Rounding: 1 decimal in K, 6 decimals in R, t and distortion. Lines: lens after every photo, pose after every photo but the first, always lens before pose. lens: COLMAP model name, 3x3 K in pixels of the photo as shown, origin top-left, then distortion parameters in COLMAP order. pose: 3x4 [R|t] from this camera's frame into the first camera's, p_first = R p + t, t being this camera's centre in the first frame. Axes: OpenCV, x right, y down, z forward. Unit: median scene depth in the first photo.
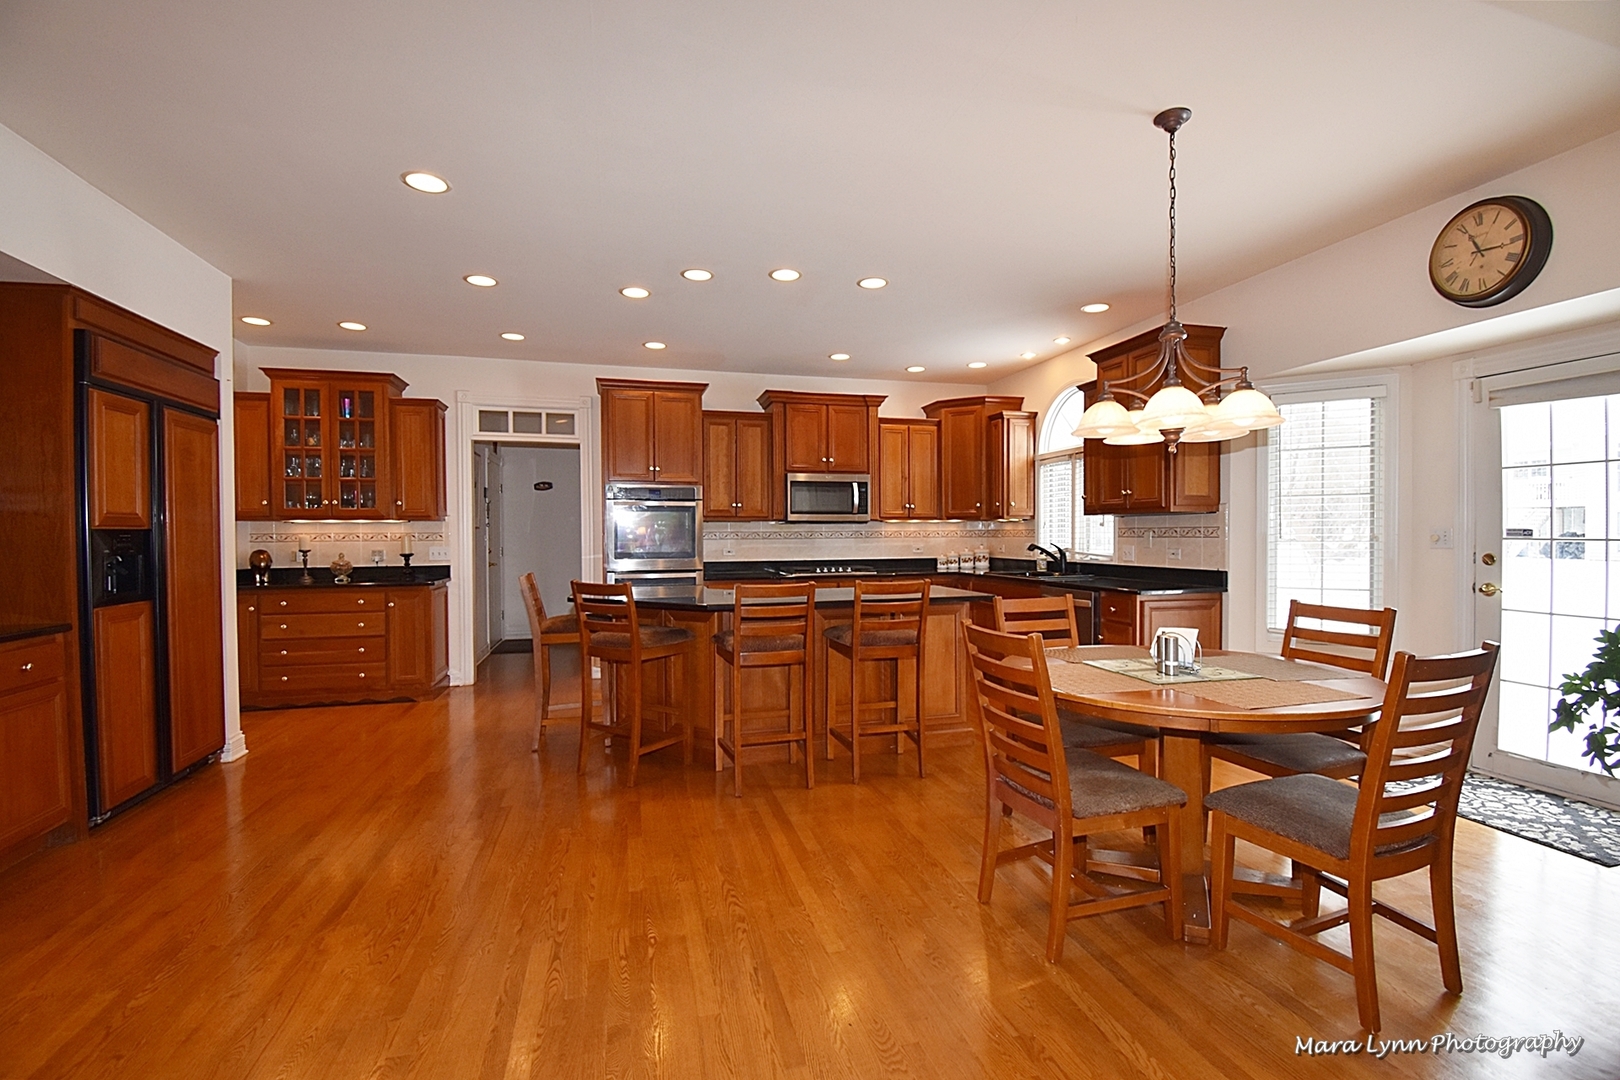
lens RADIAL K [[717.8, 0, 814.9], [0, 717.8, 542.3], [0, 0, 1]] dist [-0.008160, -0.007367]
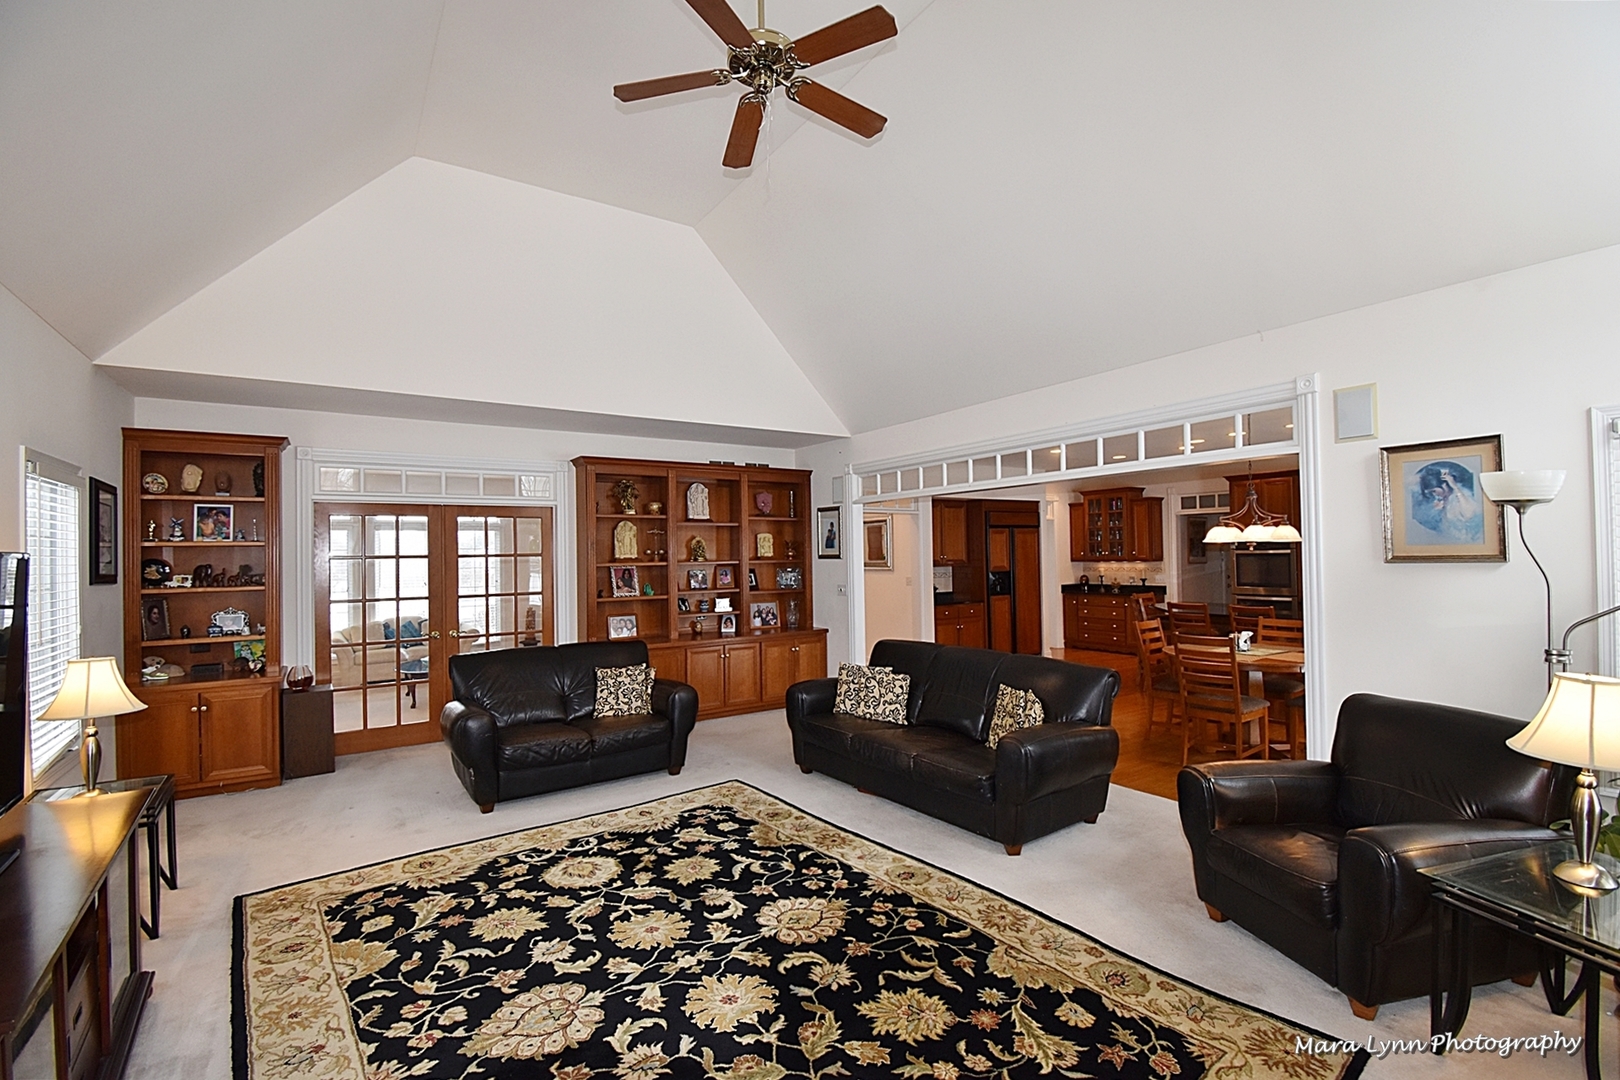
lens RADIAL K [[717.8, 0, 814.0], [0, 717.8, 545.4], [0, 0, 1]] dist [-0.008160, -0.007367]
pose [[0.315396, -0.011631, -0.948889, 0.933196], [0.002204, 0.999931, -0.011524, -0.051784], [0.948958, 0.001543, 0.315400, -0.410747]]
